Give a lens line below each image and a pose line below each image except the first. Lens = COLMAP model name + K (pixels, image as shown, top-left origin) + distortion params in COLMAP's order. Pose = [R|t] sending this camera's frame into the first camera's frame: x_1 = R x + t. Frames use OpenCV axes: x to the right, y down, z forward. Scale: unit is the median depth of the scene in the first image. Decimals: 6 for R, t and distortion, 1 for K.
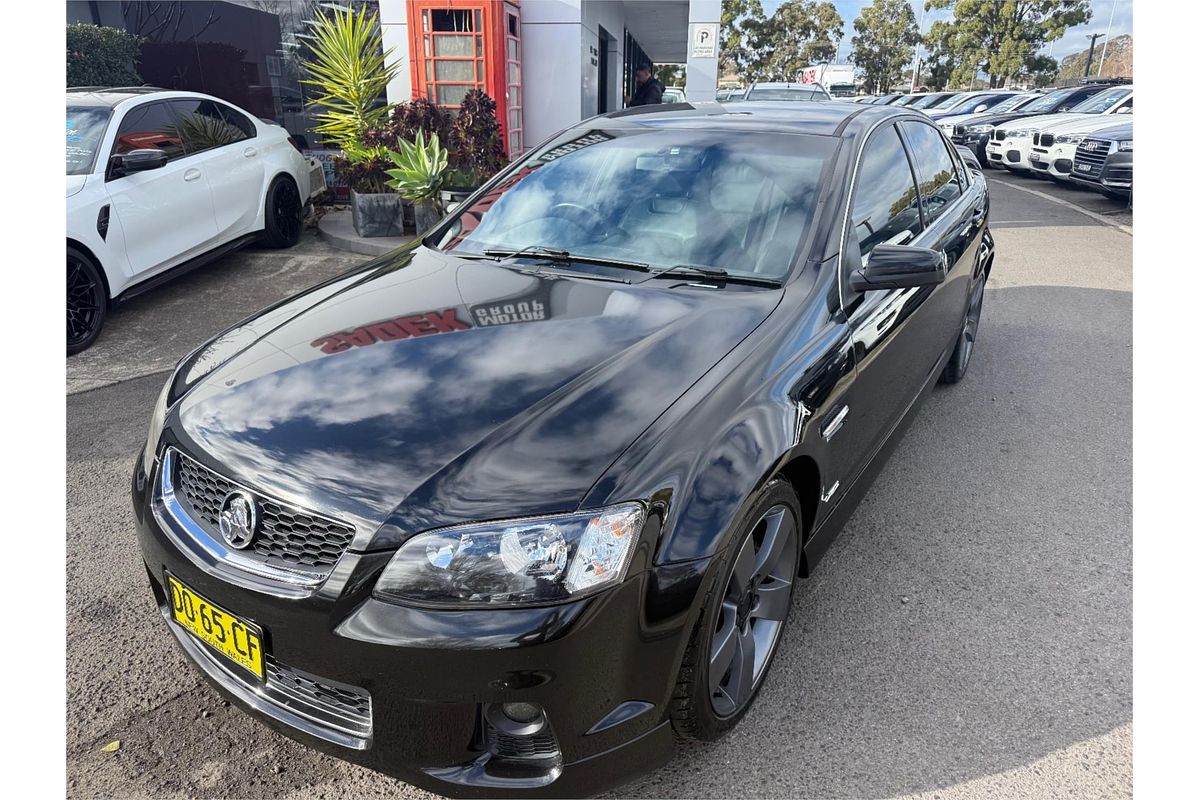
lens RADIAL K [[761.5, 0, 599.9], [0, 761.5, 394.7], [0, 0, 1]] dist [0.000959, -0.001917]
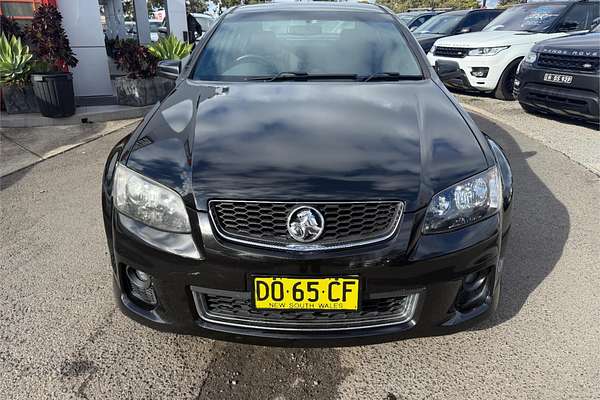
lens RADIAL K [[428.5, 0, 300.1], [0, 428.5, 198.8], [0, 0, 1]] dist [0.006045, -0.004289]
pose [[0.833153, -0.200616, 0.515372, -0.255293], [0.201266, 0.977973, 0.055323, 0.016733], [-0.515119, 0.057634, 0.855179, 0.066453]]
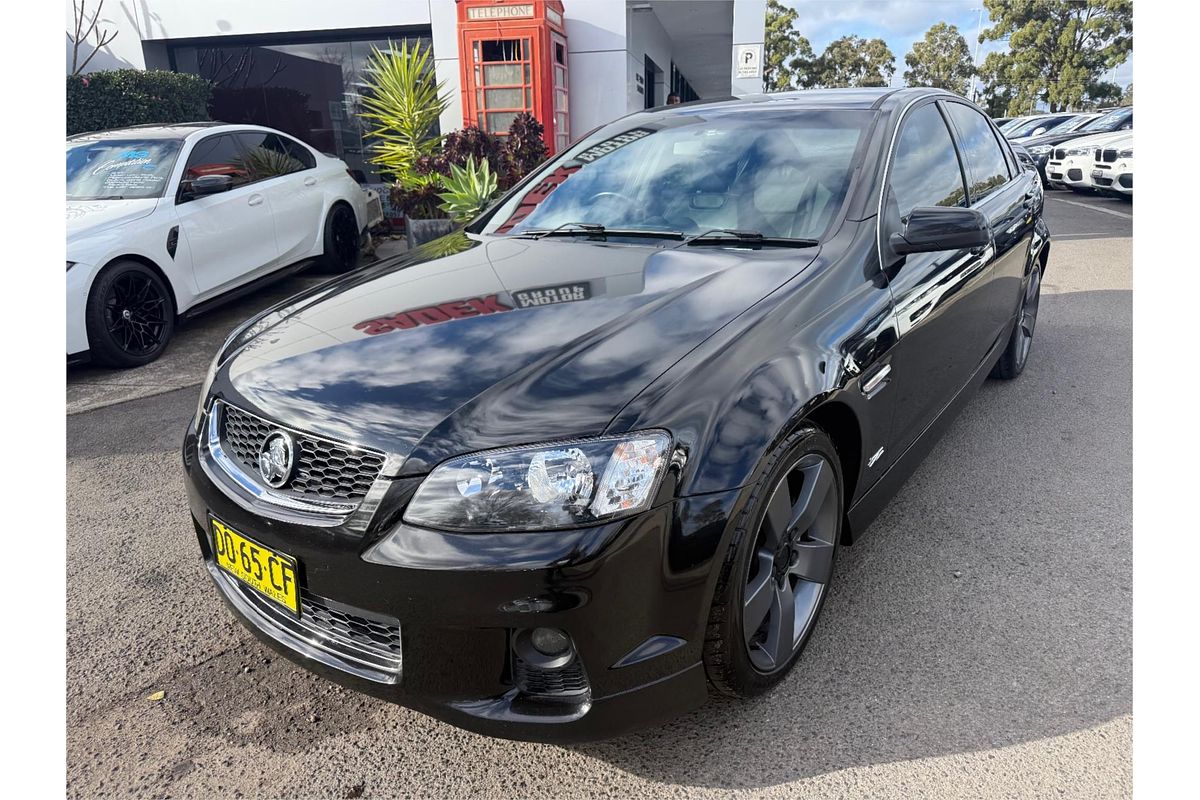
lens RADIAL K [[762.2, 0, 599.8], [0, 762.2, 398.3], [0, 0, 1]] dist [0.003917, -0.003759]
pose [[0.997384, -0.010589, -0.071507, 0.009166], [0.006851, 0.998606, -0.052329, 0.037920], [0.071962, 0.051702, 0.996066, 0.000726]]
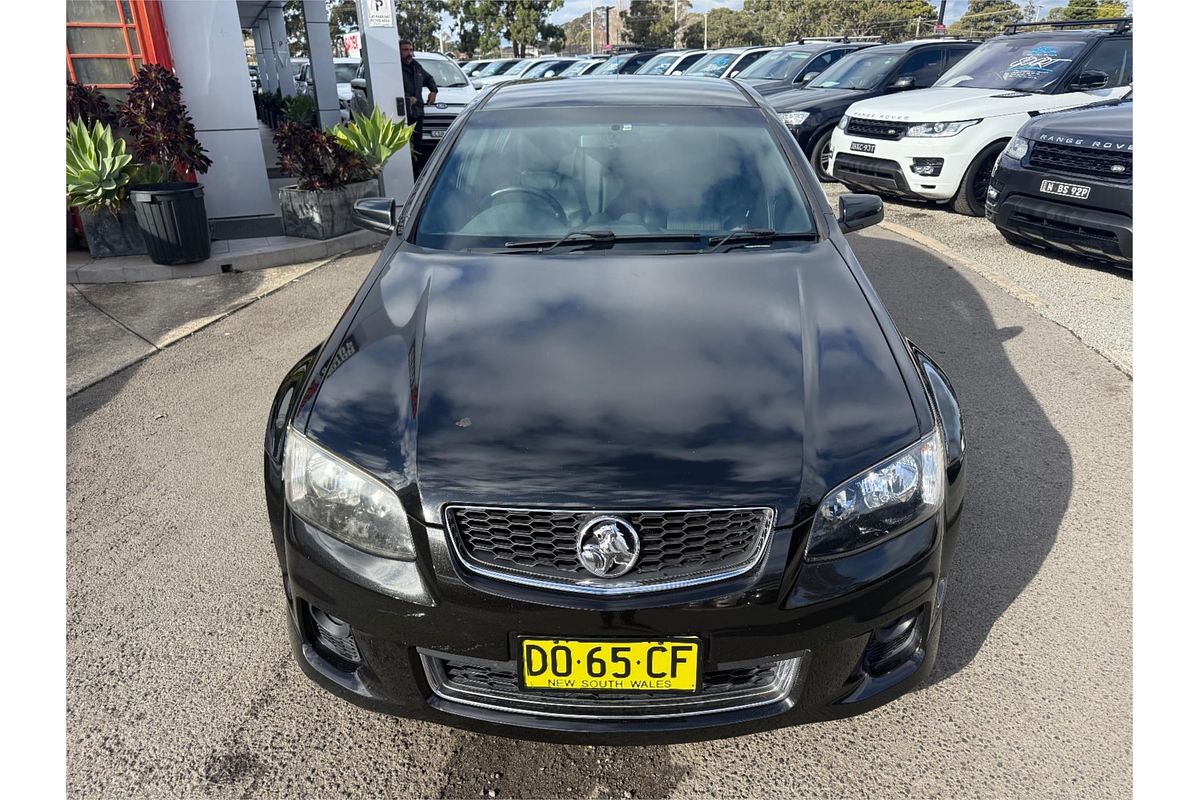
lens RADIAL K [[762.2, 0, 599.8], [0, 762.2, 398.3], [0, 0, 1]] dist [0.003917, -0.003759]
pose [[0.837900, -0.228792, 0.495558, -0.248560], [0.207935, 0.973246, 0.097754, -0.029816], [-0.504666, 0.021136, 0.863056, 0.052002]]
